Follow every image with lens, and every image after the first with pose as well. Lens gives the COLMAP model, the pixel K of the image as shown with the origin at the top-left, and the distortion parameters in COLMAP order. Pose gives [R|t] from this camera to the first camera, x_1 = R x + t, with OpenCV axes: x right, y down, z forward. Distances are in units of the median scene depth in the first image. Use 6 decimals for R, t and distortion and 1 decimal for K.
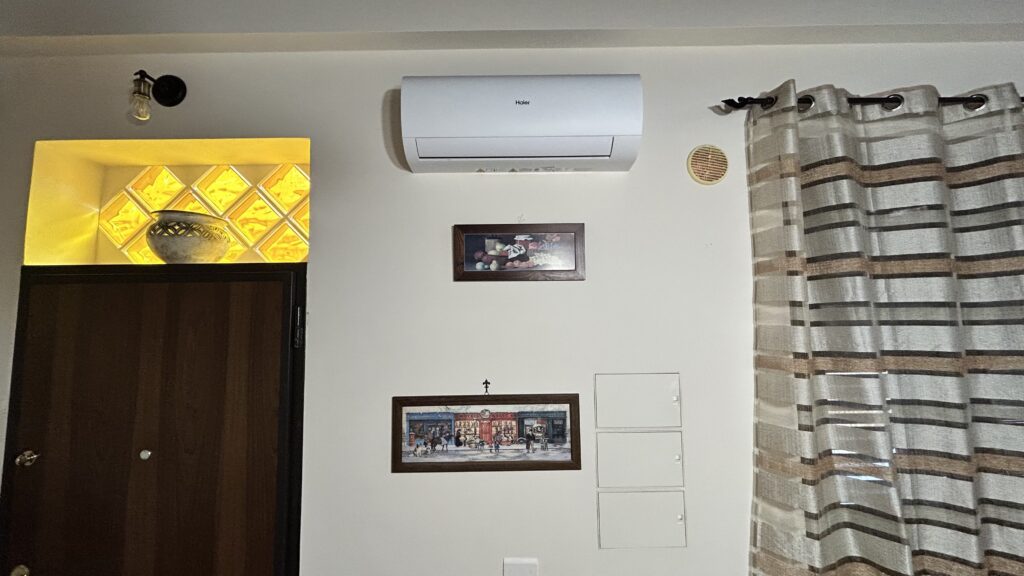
lens RADIAL K [[413.1, 0, 509.1], [0, 413.1, 291.8], [0, 0, 1]] dist [-0.002439, -0.001400]
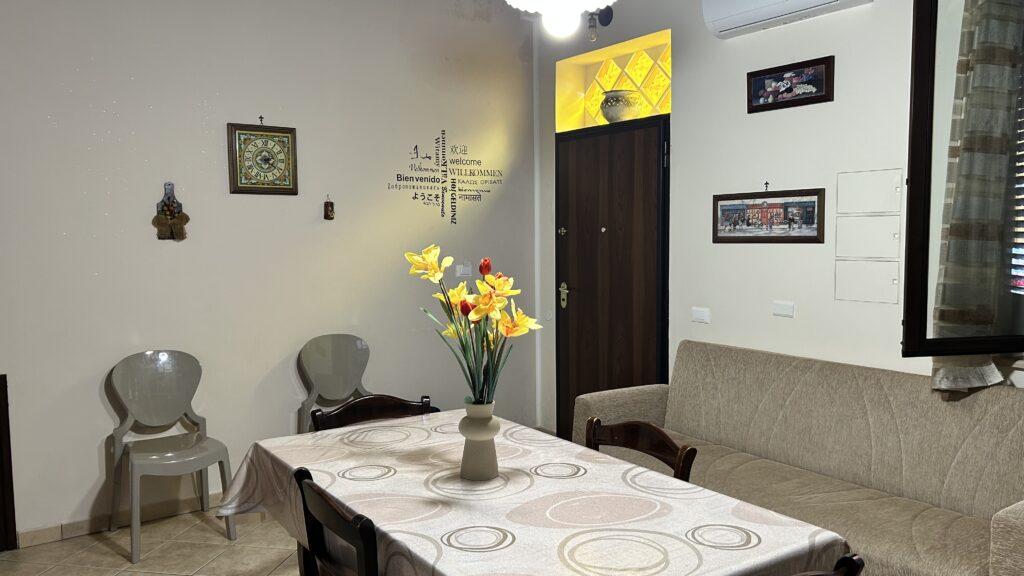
lens RADIAL K [[763.5, 0, 510.0], [0, 763.5, 293.0], [0, 0, 1]] dist [0.029022, -0.016182]
pose [[0.585152, 0.070249, -0.807875, 1.613905], [0.068432, 0.988409, 0.135514, 0.176526], [0.808031, -0.134581, 0.573563, -1.308012]]
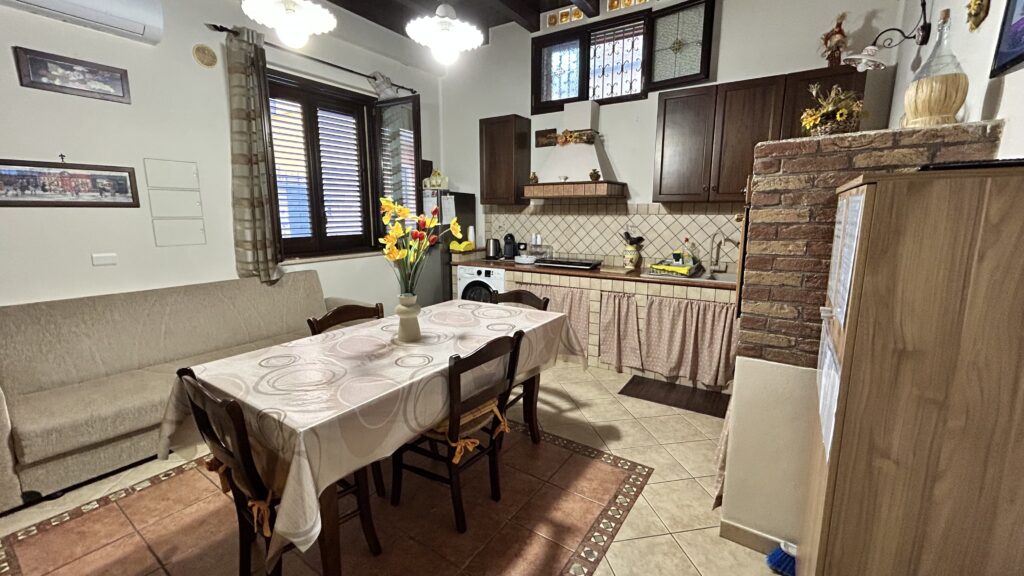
lens RADIAL K [[413.1, 0, 512.1], [0, 413.1, 286.2], [0, 0, 1]] dist [-0.002439, -0.001400]
pose [[0.546906, -0.132957, 0.826569, -0.510424], [-0.079573, 0.974584, 0.209416, 0.244418], [-0.833404, -0.180303, 0.522426, -1.509588]]
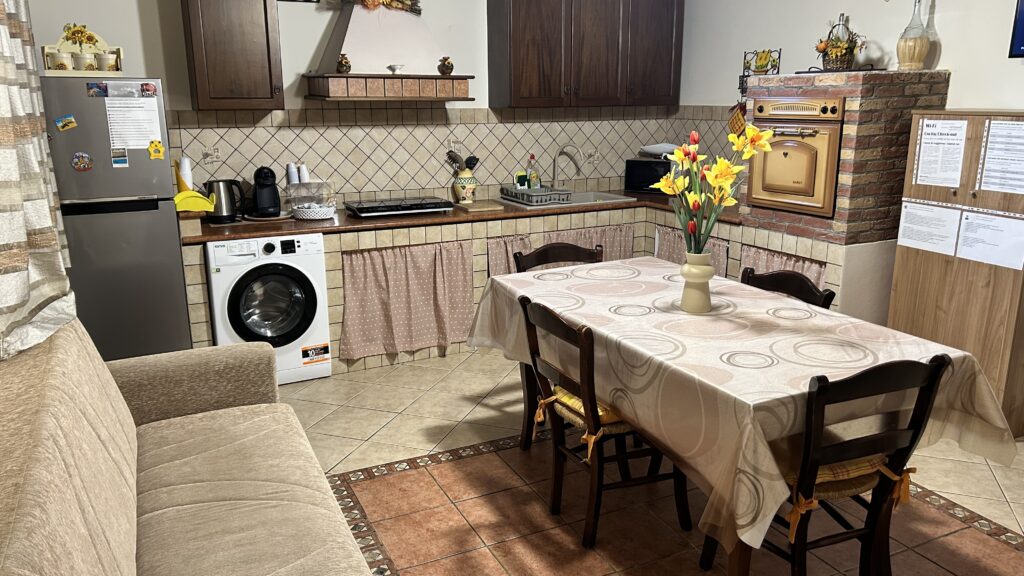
lens RADIAL K [[763.5, 0, 517.0], [0, 763.5, 285.3], [0, 0, 1]] dist [0.029022, -0.016182]
pose [[-0.456465, -0.193936, 0.868348, -1.017528], [-0.066315, 0.980657, 0.184159, 0.348741], [-0.887267, 0.026478, -0.460496, 0.703541]]
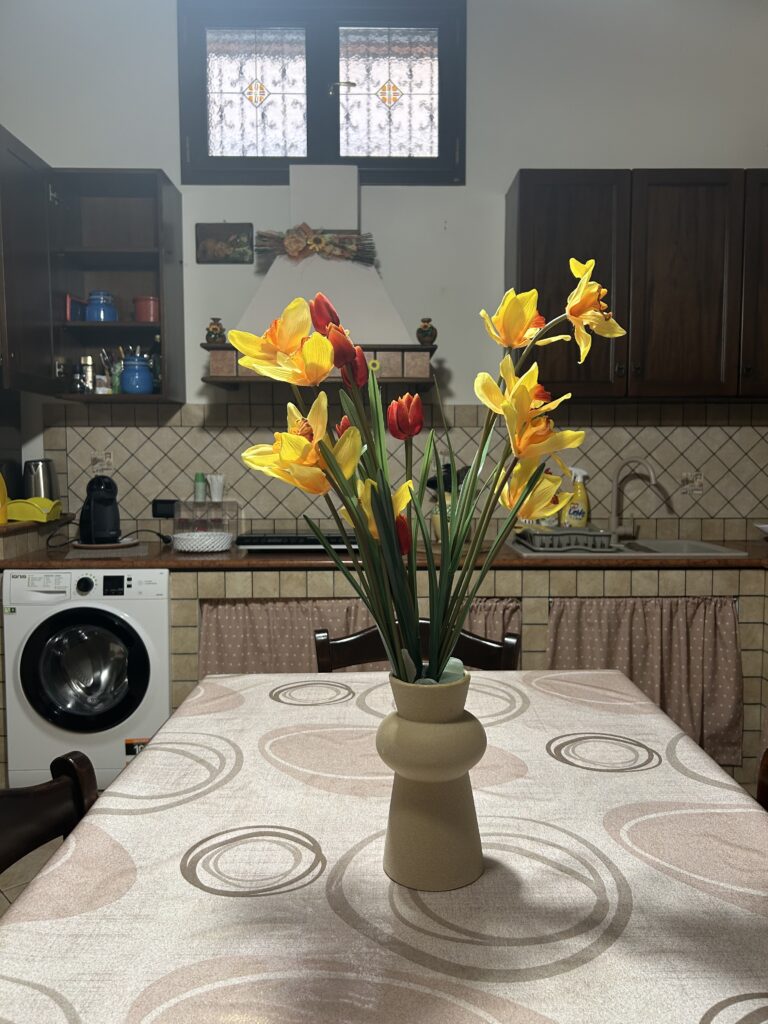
lens RADIAL K [[762.5, 0, 385.3], [0, 762.5, 510.4], [0, 0, 1]] dist [0.052754, -0.002158]
pose [[-0.003918, -0.054877, 0.998485, -0.097456], [-0.084559, 0.994935, 0.054350, 0.431771], [-0.996411, -0.084218, -0.008538, -0.481424]]
